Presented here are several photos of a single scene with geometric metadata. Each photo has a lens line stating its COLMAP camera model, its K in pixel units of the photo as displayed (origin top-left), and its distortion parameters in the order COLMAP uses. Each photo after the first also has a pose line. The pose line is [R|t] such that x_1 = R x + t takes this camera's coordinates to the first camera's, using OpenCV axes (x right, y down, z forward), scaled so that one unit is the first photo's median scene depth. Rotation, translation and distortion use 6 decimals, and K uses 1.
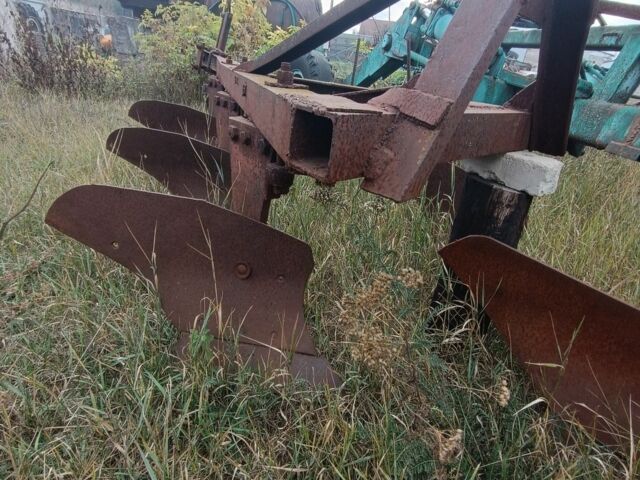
lens RADIAL K [[386.0, 0, 320.0], [0, 386.0, 240.0], [0, 0, 1]] dist [-0.037723, 0.031798]
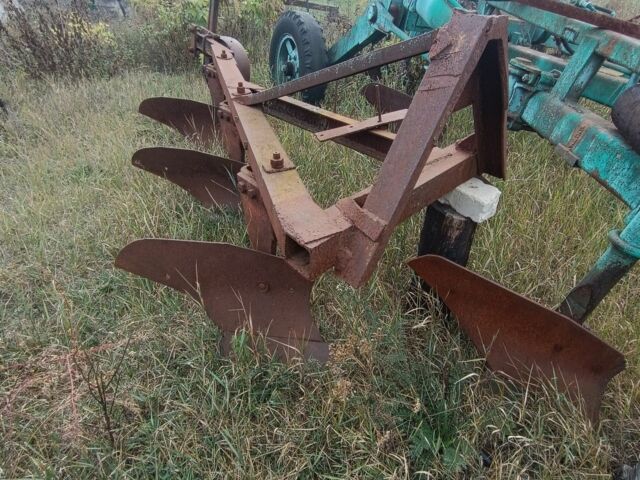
lens RADIAL K [[386.0, 0, 320.0], [0, 386.0, 240.0], [0, 0, 1]] dist [-0.037723, 0.031798]
pose [[0.995078, -0.085520, -0.050065, 0.084275], [0.093894, 0.975210, 0.200373, -0.350338], [0.031688, -0.204087, 0.978440, -0.298762]]
